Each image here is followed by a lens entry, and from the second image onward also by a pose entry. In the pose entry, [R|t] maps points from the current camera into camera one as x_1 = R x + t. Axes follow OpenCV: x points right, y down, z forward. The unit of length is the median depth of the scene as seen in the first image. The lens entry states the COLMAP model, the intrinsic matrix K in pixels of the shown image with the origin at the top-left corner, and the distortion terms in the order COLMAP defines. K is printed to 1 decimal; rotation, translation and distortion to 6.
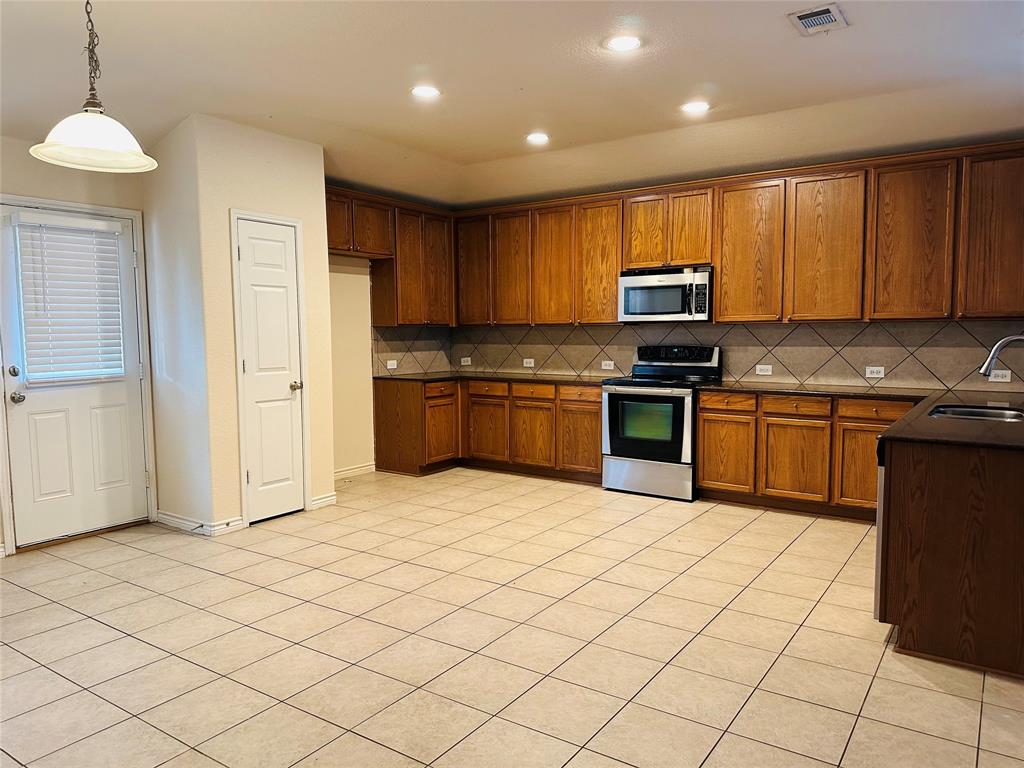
lens RADIAL K [[713.8, 0, 509.5], [0, 713.8, 390.5], [0, 0, 1]] dist [0.024096, -0.030365]
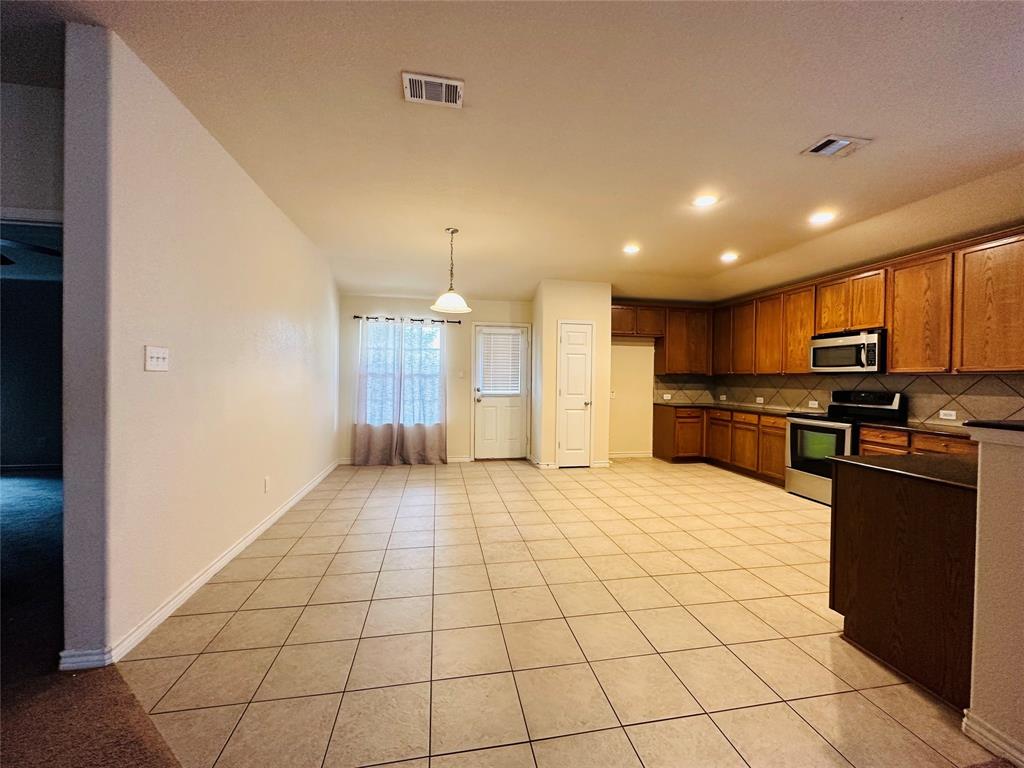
lens RADIAL K [[407.2, 0, 510.8], [0, 407.2, 385.0], [0, 0, 1]] dist [-0.019909, -0.000312]
pose [[0.698888, 0.026772, -0.714730, 0.322167], [-0.078723, 0.996107, -0.039666, 0.004397], [0.710886, 0.083988, 0.698274, 0.048071]]
